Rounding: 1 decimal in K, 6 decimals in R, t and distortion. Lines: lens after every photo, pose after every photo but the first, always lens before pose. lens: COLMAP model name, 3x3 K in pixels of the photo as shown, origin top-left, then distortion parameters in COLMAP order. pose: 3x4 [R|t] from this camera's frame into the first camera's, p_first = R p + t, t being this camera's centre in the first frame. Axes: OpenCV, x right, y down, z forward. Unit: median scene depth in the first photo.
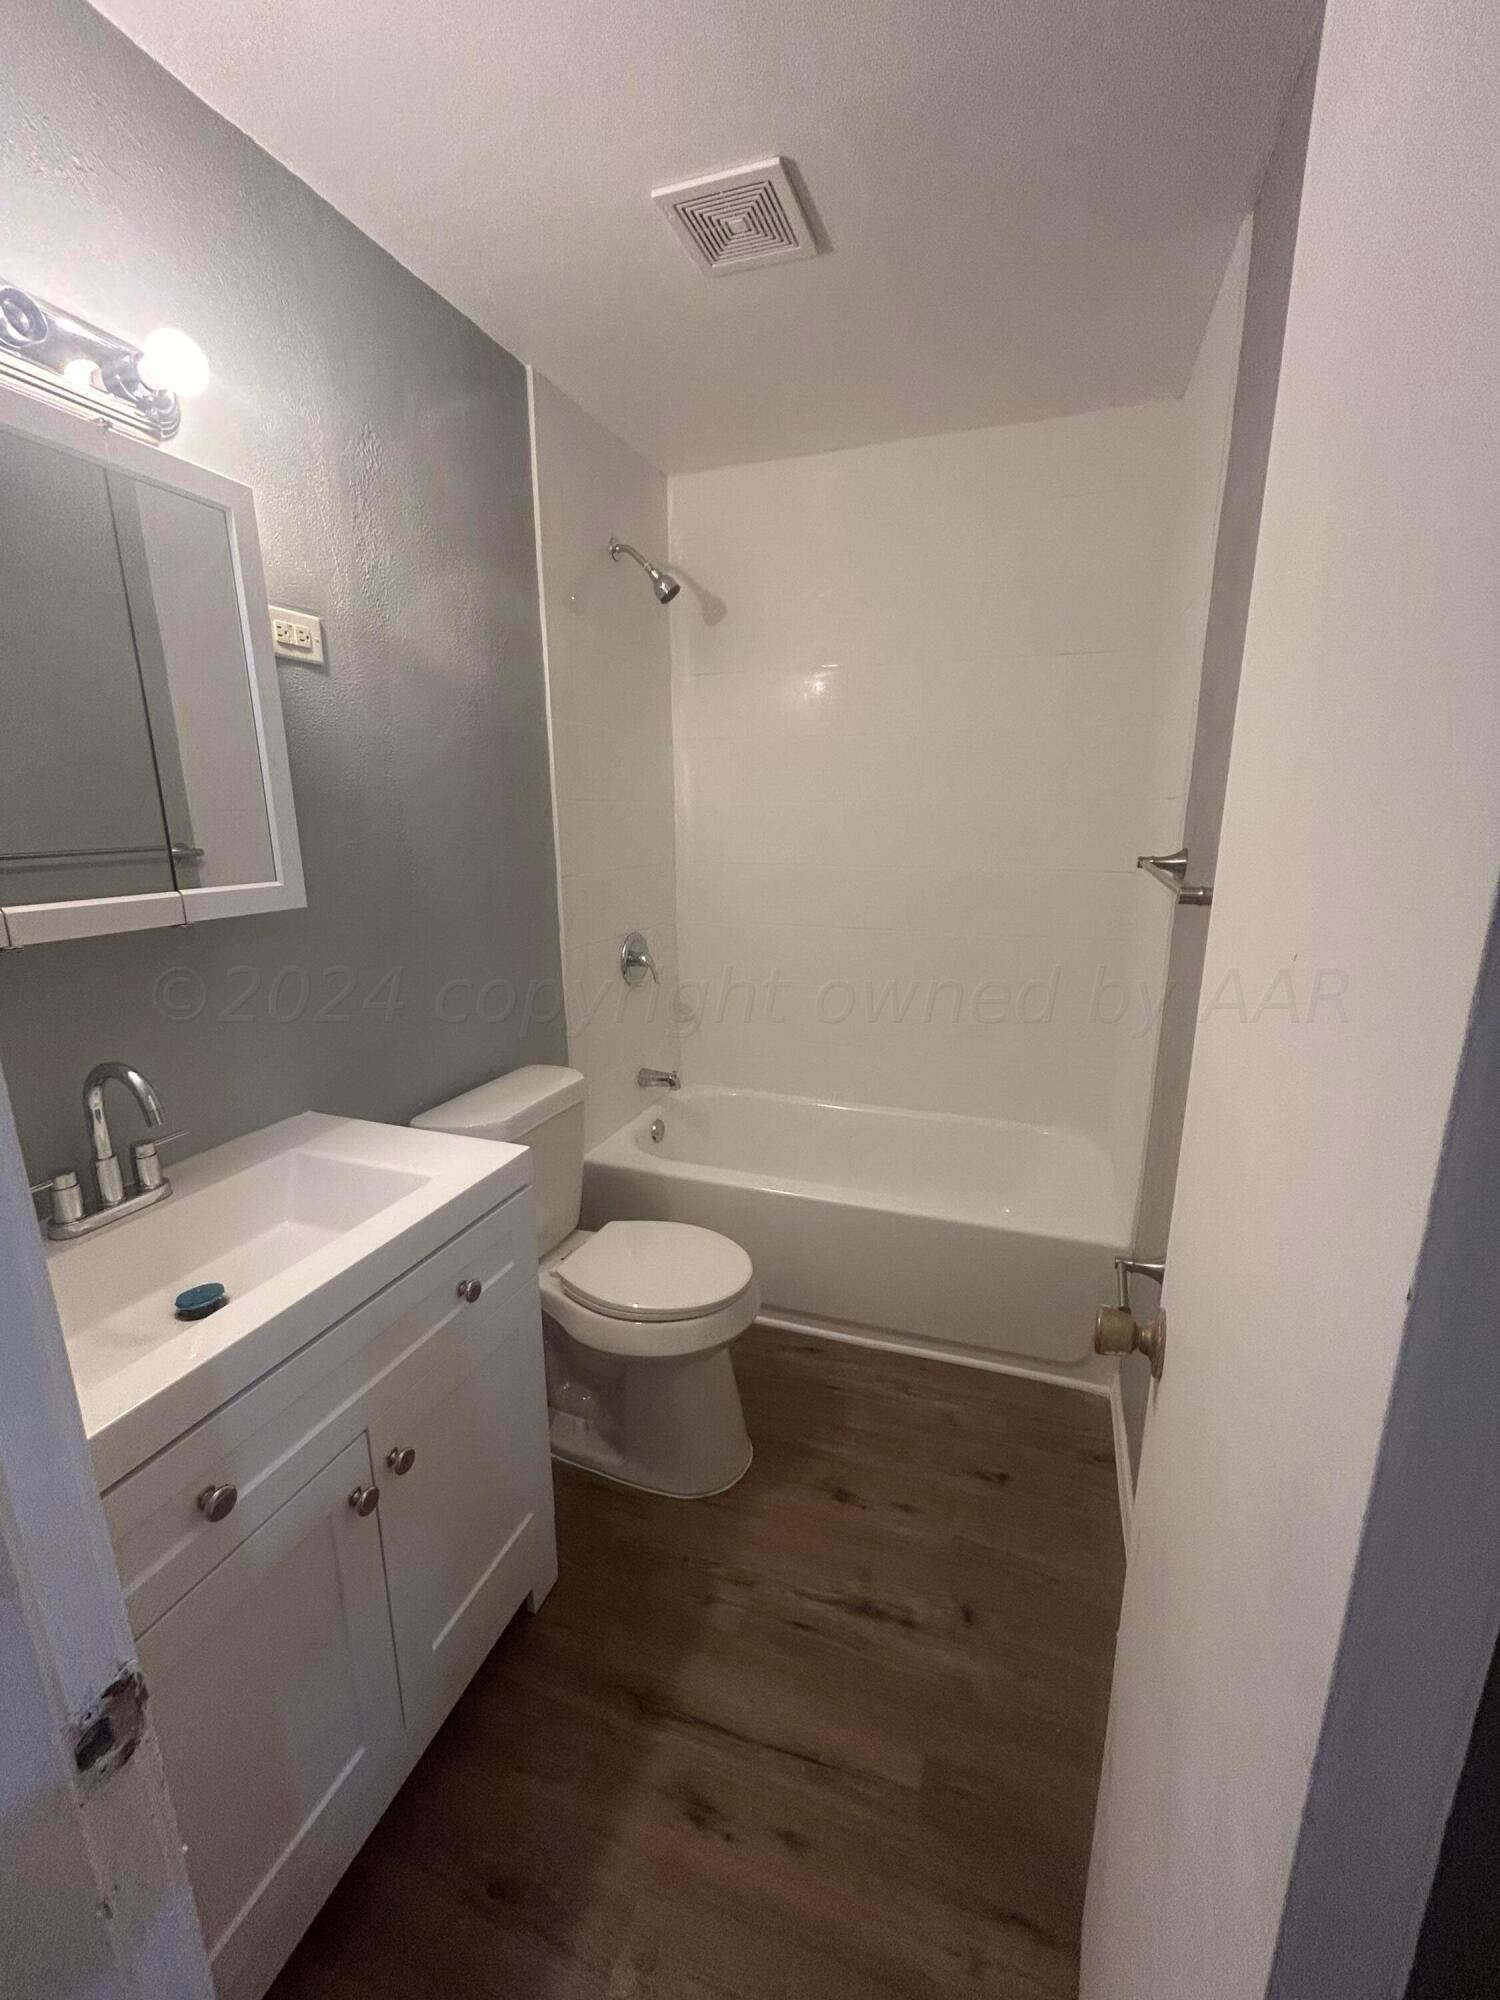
lens RADIAL K [[817.4, 0, 749.1], [0, 817.4, 1002.0], [0, 0, 1]] dist [-0.000533, 0.001005]
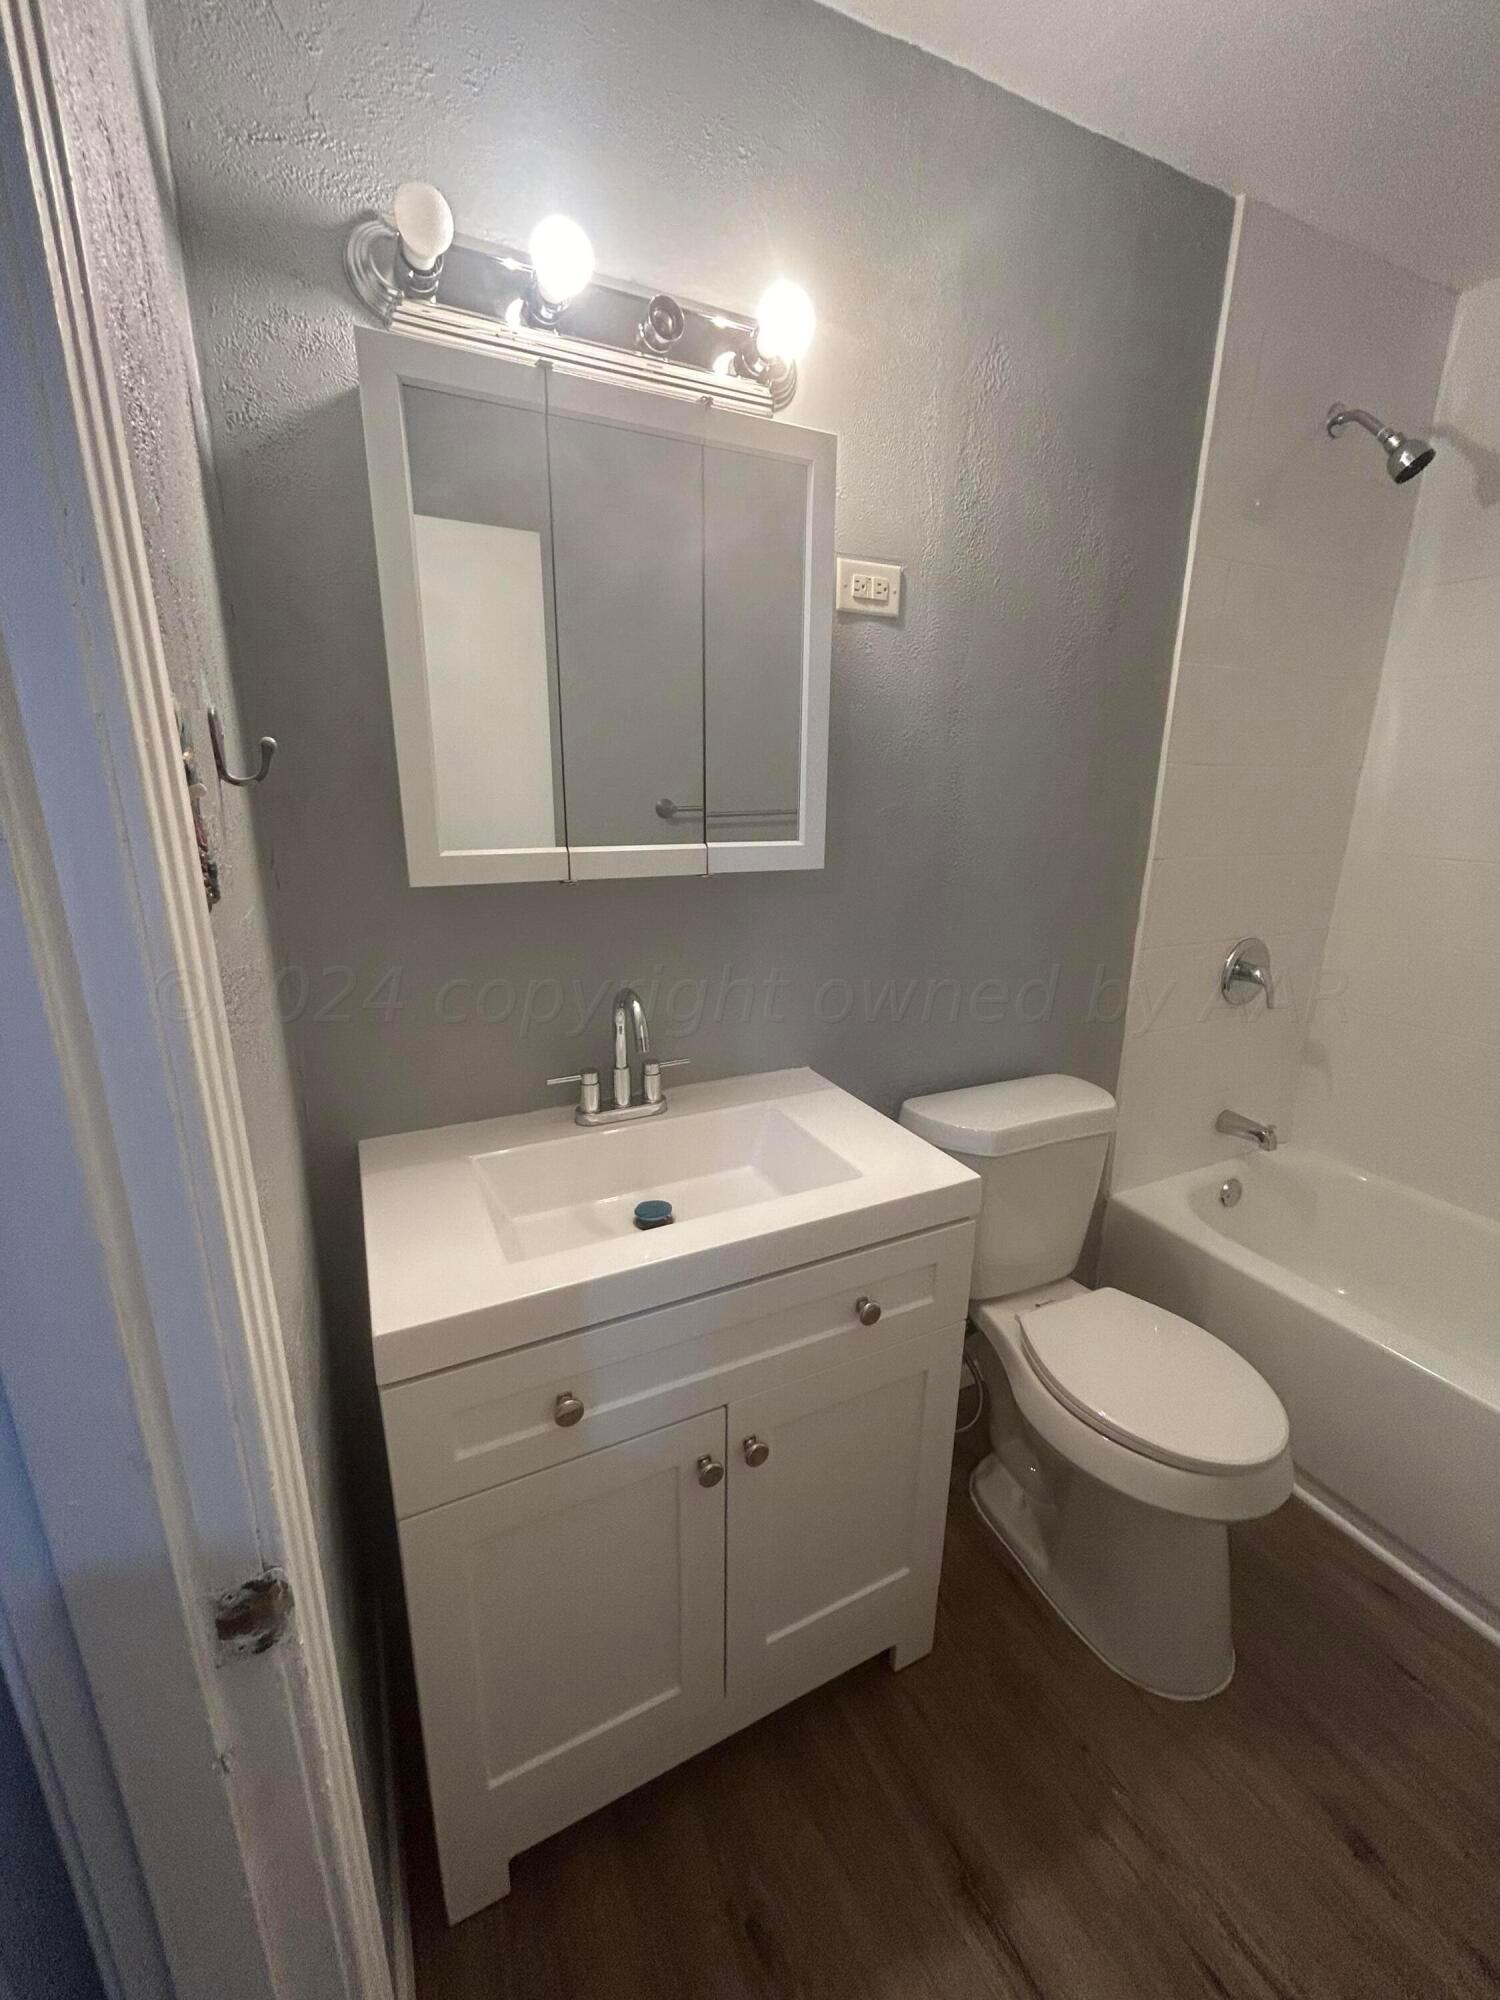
lens RADIAL K [[817.4, 0, 752.2], [0, 817.4, 997.4], [0, 0, 1]] dist [-0.000533, 0.001005]
pose [[0.718122, 0.196098, -0.667717, 0.087355], [-0.174469, 0.979567, 0.100045, -0.046215], [0.673692, 0.044651, 0.737662, 0.212812]]
